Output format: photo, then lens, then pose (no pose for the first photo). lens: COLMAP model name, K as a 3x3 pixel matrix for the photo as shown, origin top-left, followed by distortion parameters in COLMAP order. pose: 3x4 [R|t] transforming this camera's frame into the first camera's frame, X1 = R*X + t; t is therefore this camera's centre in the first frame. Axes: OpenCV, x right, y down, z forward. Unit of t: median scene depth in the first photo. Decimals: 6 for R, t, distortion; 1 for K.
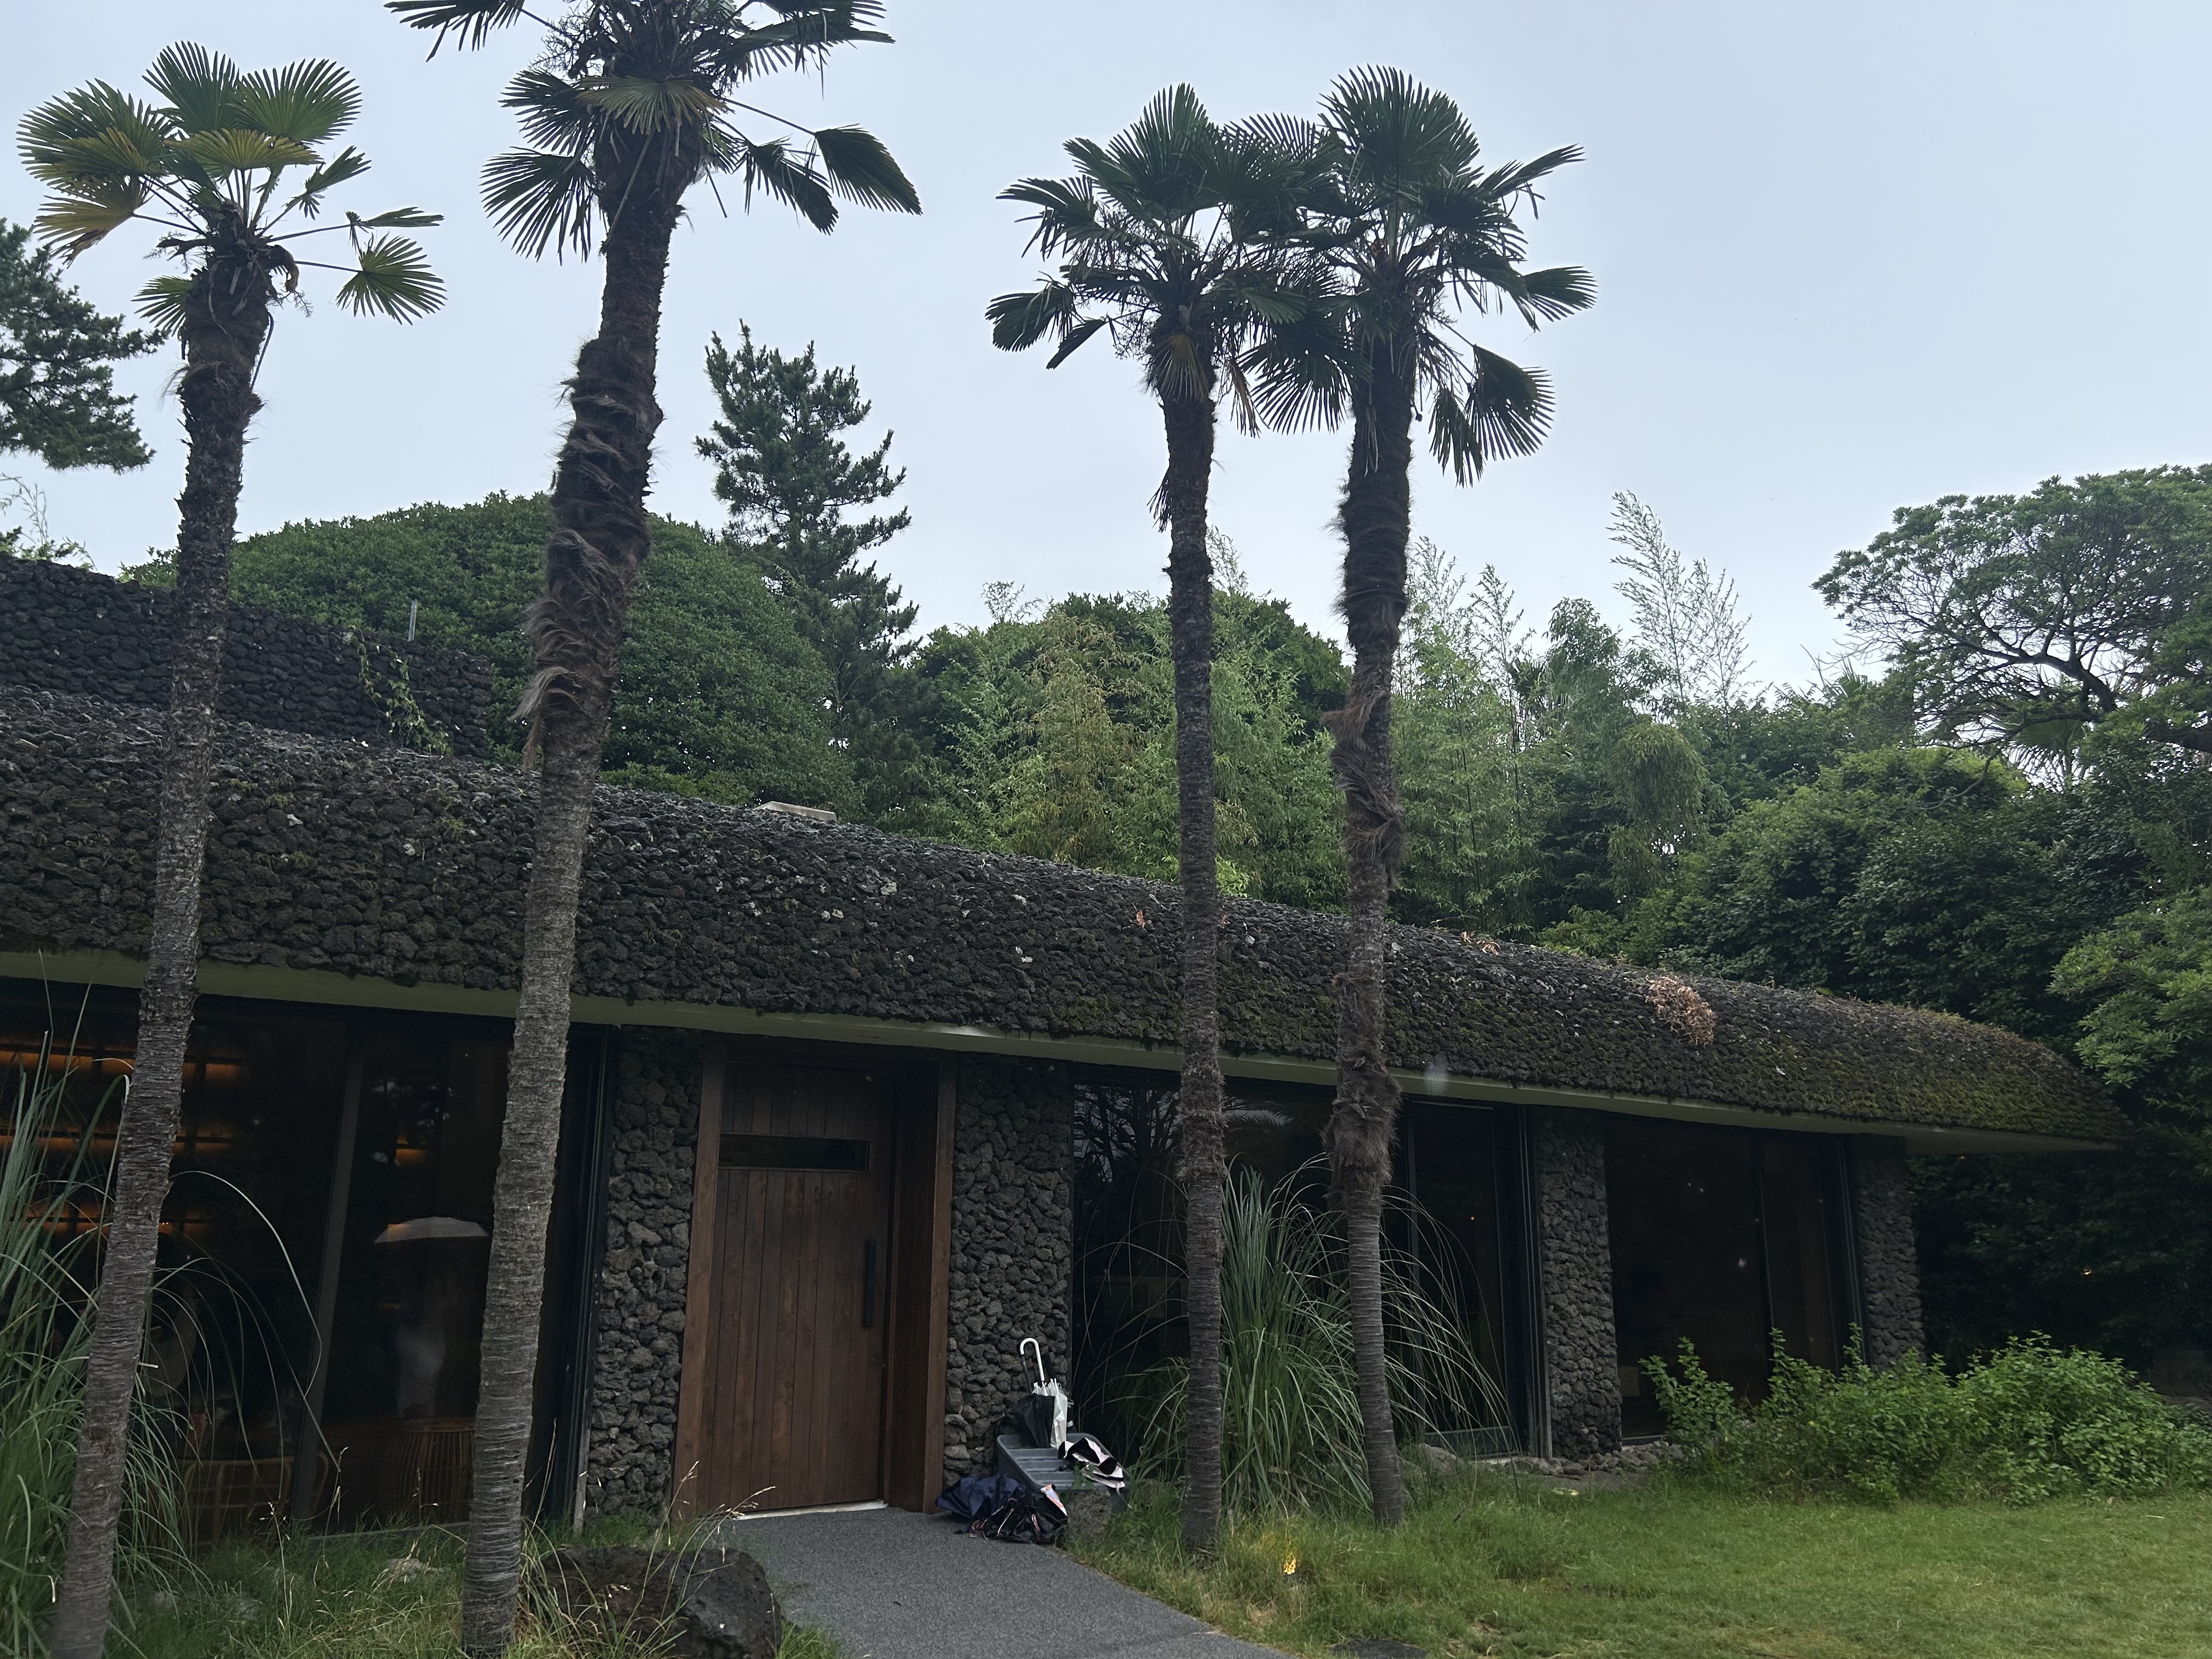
lens RADIAL K [[1657.2, 0, 1117.4], [0, 1657.2, 848.0], [0, 0, 1]] dist [0.071547, -0.085824]
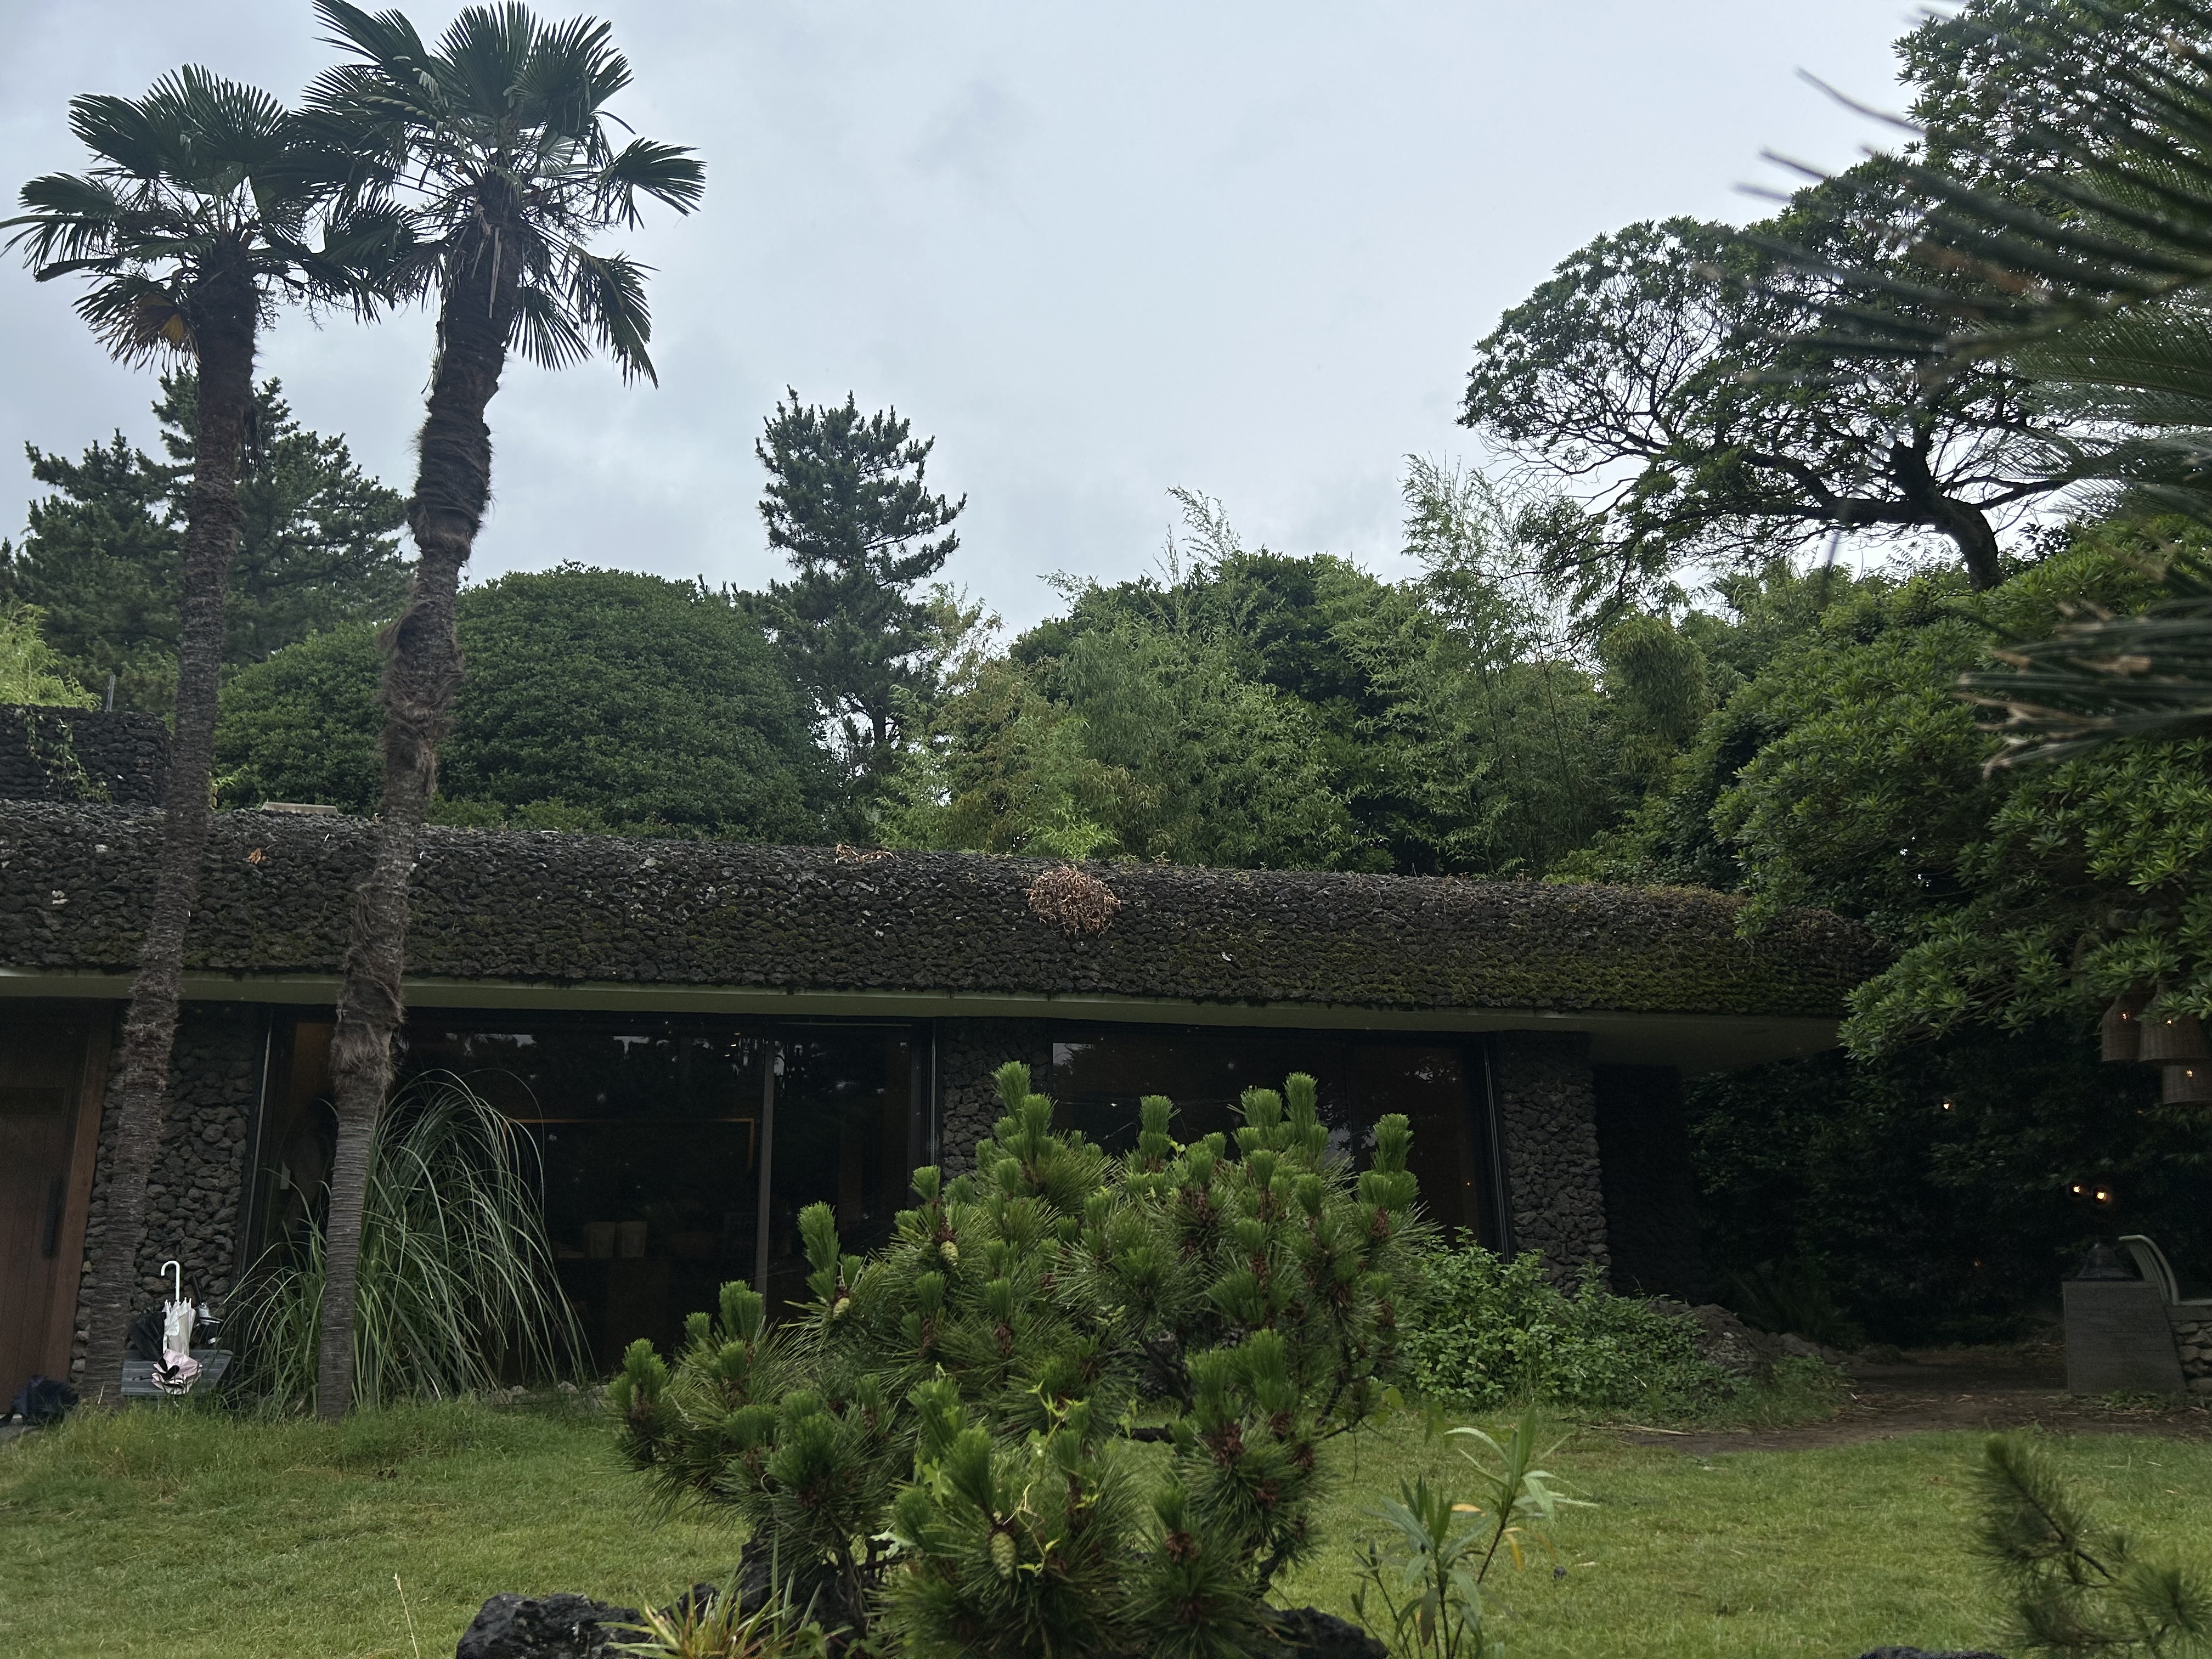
lens RADIAL K [[1657.2, 0, 1129.9], [0, 1657.2, 850.5], [0, 0, 1]] dist [0.071547, -0.085824]
pose [[0.941009, -0.119049, -0.316747, 0.933197], [0.111745, 0.992883, -0.041196, 0.155975], [0.319397, 0.003371, 0.947615, 0.196162]]
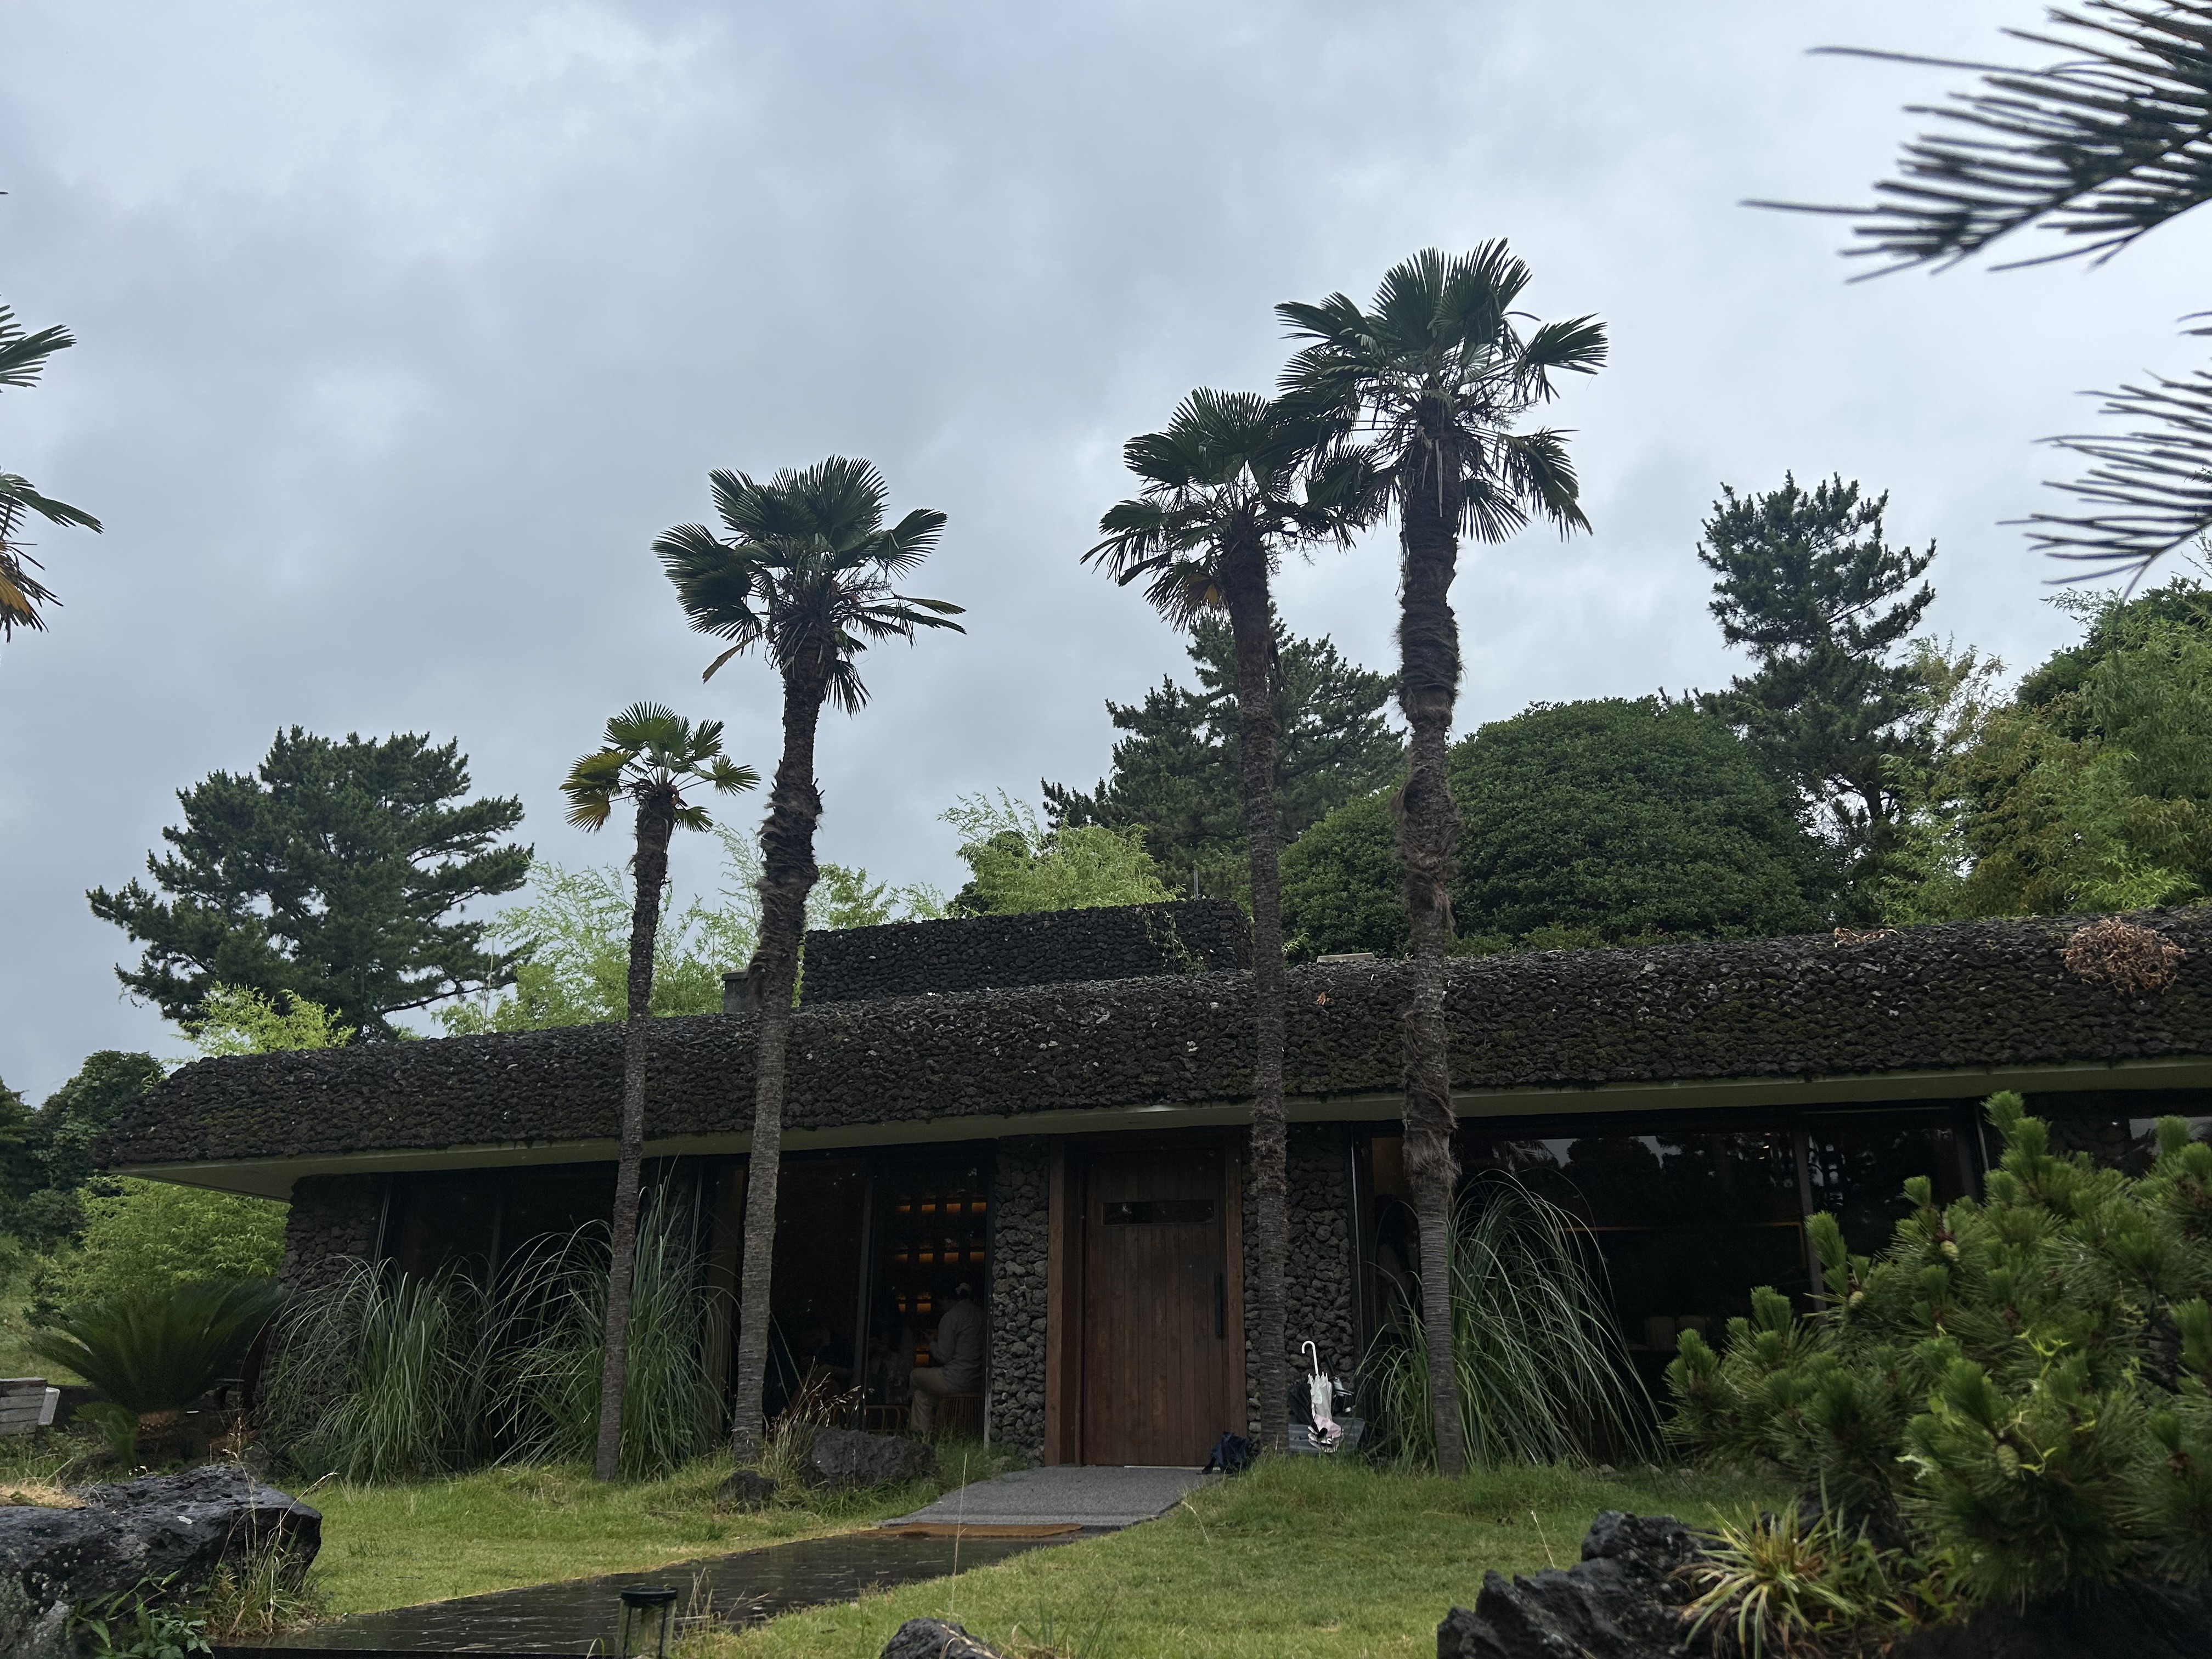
lens RADIAL K [[1657.2, 0, 1110.0], [0, 1657.2, 842.1], [0, 0, 1]] dist [0.071547, -0.085824]
pose [[0.581170, -0.277993, -0.764828, 0.991874], [0.186244, 0.960335, -0.207533, 0.173202], [0.792184, -0.021833, 0.609892, 0.117511]]
